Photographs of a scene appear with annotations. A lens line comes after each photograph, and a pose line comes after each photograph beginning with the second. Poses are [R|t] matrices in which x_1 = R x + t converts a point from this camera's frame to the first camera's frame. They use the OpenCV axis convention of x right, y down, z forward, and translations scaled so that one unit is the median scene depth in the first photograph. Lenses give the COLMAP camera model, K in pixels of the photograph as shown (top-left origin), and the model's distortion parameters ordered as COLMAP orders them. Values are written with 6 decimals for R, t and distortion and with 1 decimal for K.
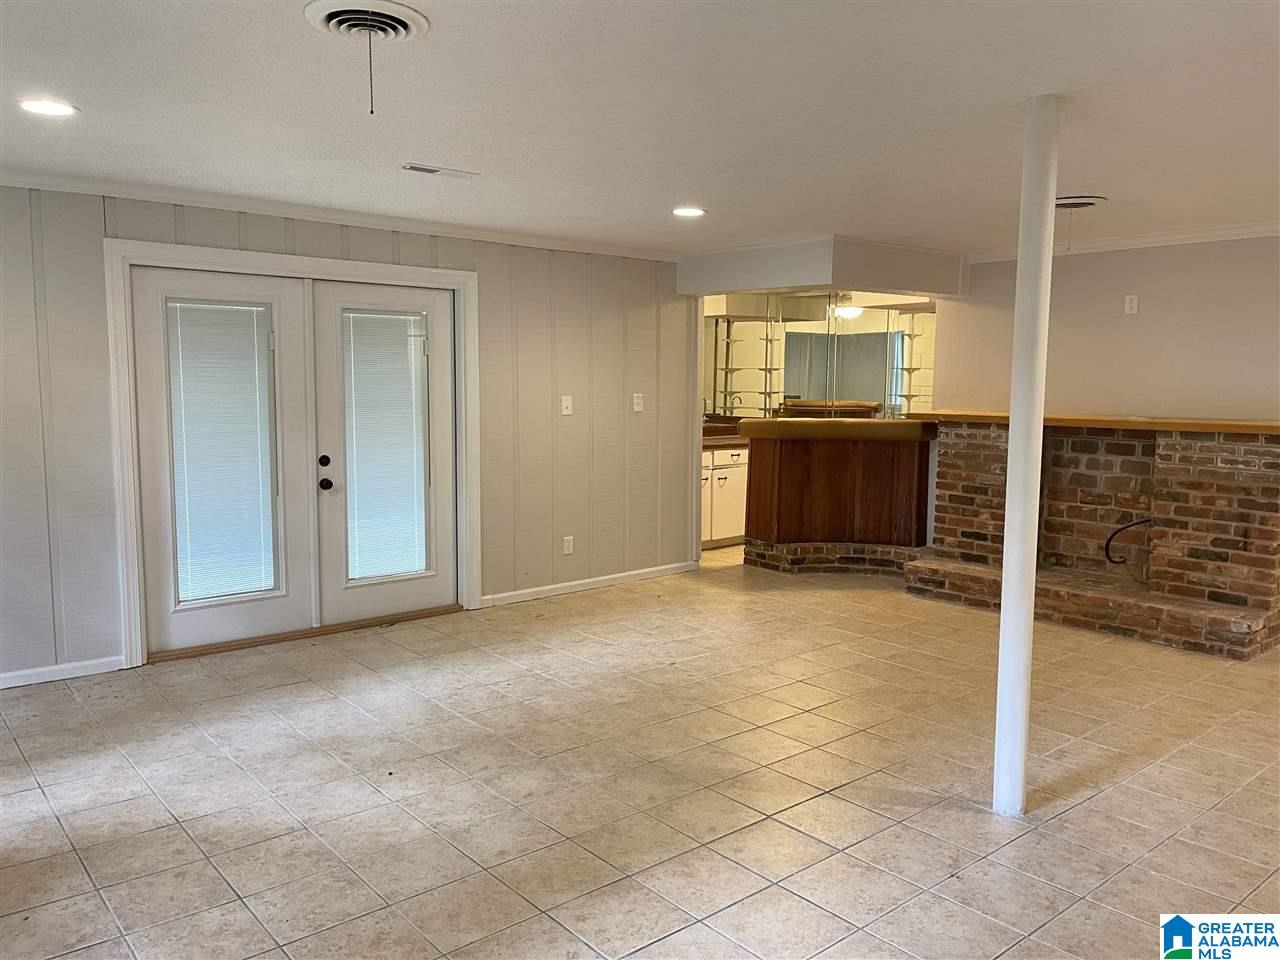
lens RADIAL K [[968.8, 0, 640.0], [0, 968.8, 480.0], [0, 0, 1]] dist [0.062224, -0.083650]
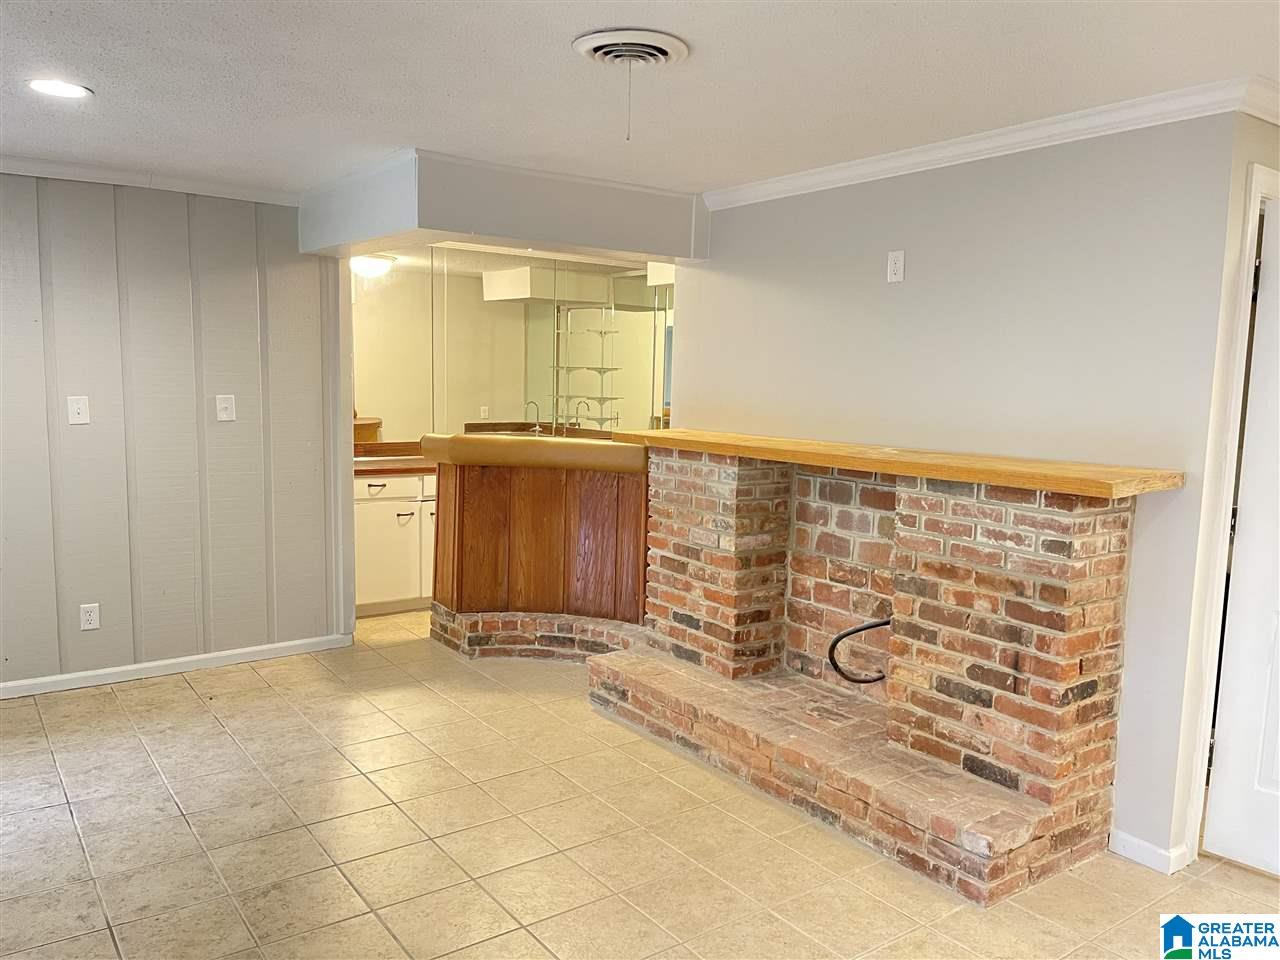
lens RADIAL K [[968.8, 0, 640.0], [0, 968.8, 480.0], [0, 0, 1]] dist [0.062224, -0.083650]
pose [[0.997354, 0.024476, -0.068460, 0.396655], [-0.024629, 0.999696, -0.001390, -0.040726], [0.068405, 0.003073, 0.997653, 0.382693]]
